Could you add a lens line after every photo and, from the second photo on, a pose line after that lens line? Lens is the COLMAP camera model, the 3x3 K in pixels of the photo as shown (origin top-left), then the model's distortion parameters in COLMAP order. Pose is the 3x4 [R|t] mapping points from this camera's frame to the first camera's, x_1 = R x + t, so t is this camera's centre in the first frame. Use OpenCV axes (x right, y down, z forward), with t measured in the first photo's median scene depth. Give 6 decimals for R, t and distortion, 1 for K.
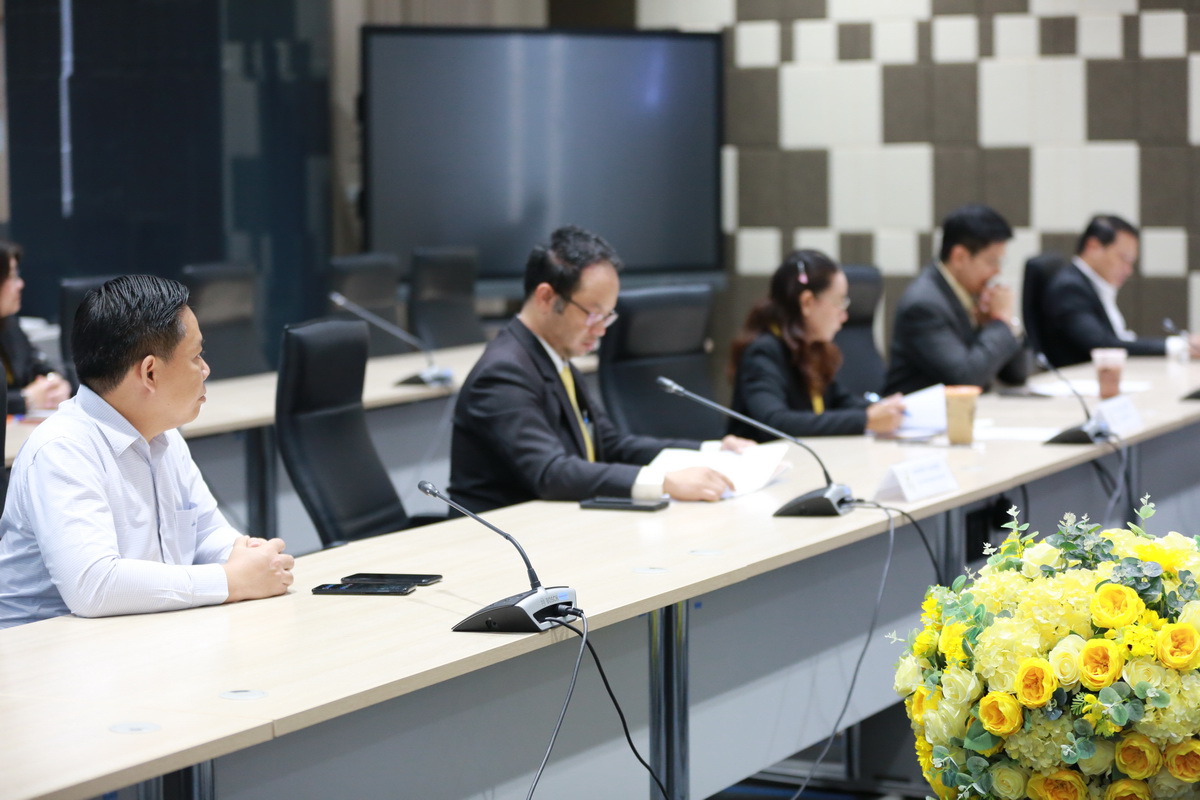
lens RADIAL K [[3259.5, 0, 600.0], [0, 3259.5, 400.0], [0, 0, 1]] dist [0.042312, -0.113930]
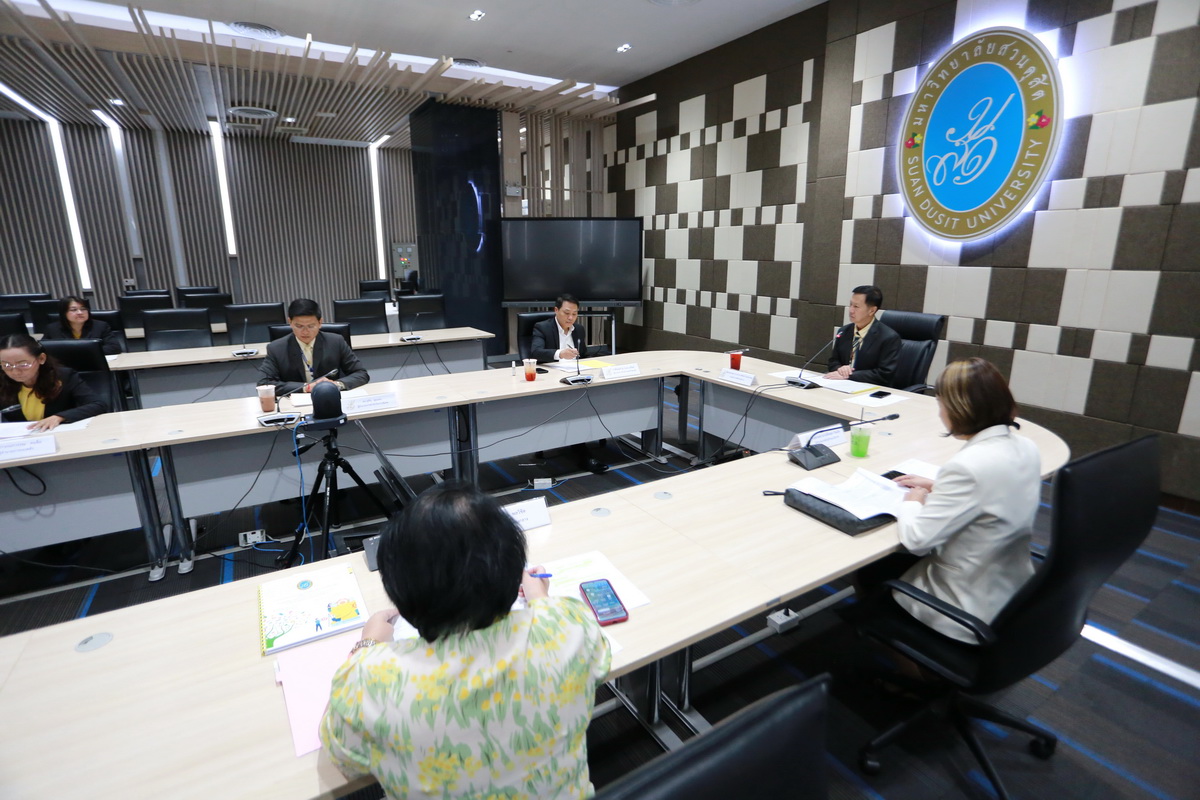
lens RADIAL K [[589.7, 0, 601.8], [0, 589.7, 379.7], [0, 0, 1]] dist [-0.000204, 0.000392]
pose [[0.813262, 0.133432, -0.566392, 0.958562], [-0.045675, 0.984989, 0.166463, -0.163304], [0.580102, -0.109508, 0.807149, 1.549534]]
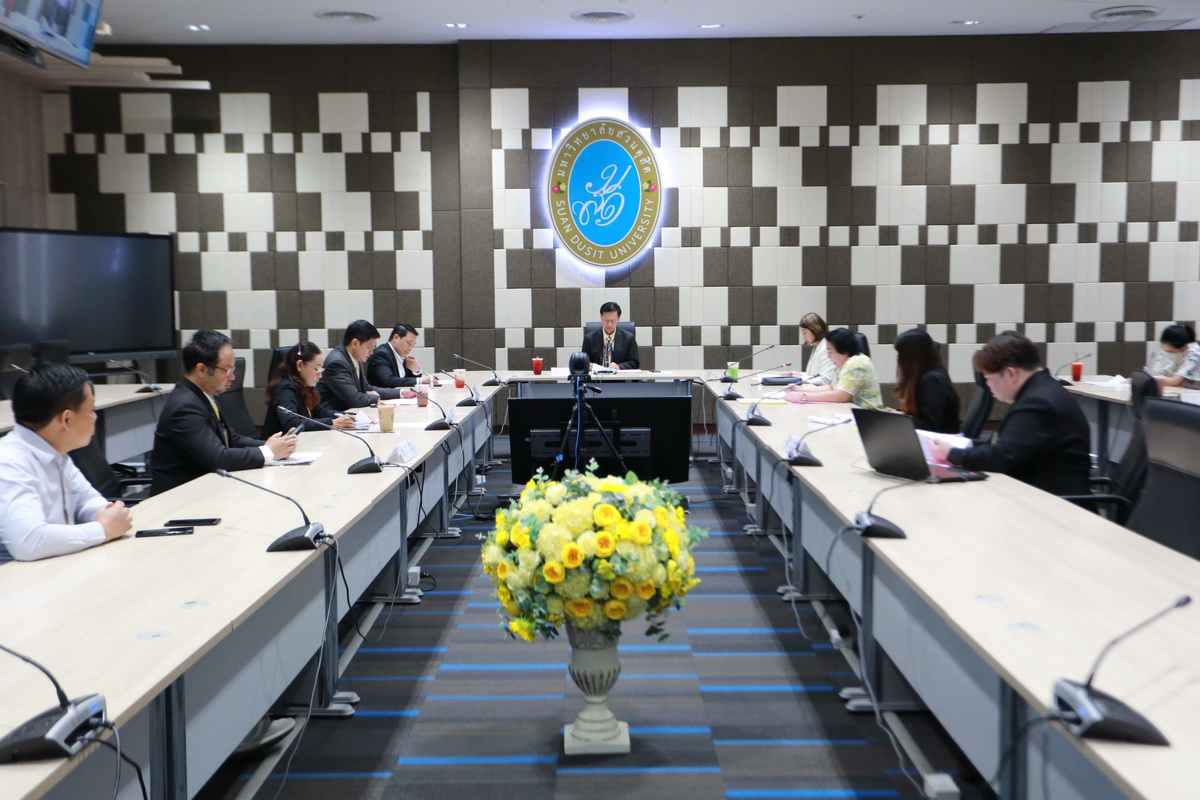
lens RADIAL K [[1353.2, 0, 599.6], [0, 1353.2, 375.6], [0, 0, 1]] dist [0.145825, -0.001521]
pose [[0.919067, -0.025400, 0.393281, -0.176306], [0.031138, 0.999481, -0.008215, -0.017722], [-0.392869, 0.019796, 0.919382, 0.208463]]
